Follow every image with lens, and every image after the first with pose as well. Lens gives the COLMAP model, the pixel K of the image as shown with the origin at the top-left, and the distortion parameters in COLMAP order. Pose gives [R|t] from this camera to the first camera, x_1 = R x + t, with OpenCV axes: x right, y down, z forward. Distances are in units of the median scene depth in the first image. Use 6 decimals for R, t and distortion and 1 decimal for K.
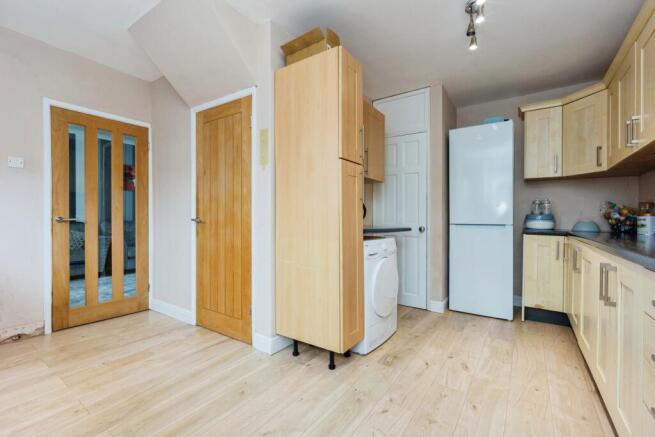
lens RADIAL K [[287.4, 0, 326.6], [0, 287.4, 208.2], [0, 0, 1]] dist [-0.000696, -0.000366]
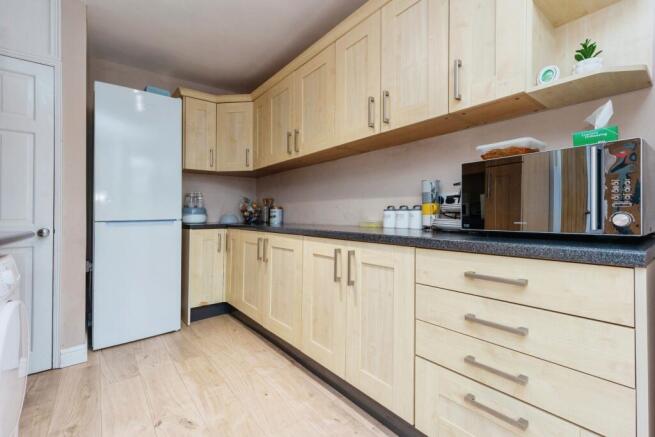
lens RADIAL K [[287.4, 0, 326.6], [0, 287.4, 208.2], [0, 0, 1]] dist [-0.000696, -0.000366]
pose [[0.281011, 0.004191, 0.959695, -0.067637], [-0.020719, 0.999784, 0.001700, 0.013764], [-0.959481, -0.020362, 0.281038, 0.343462]]
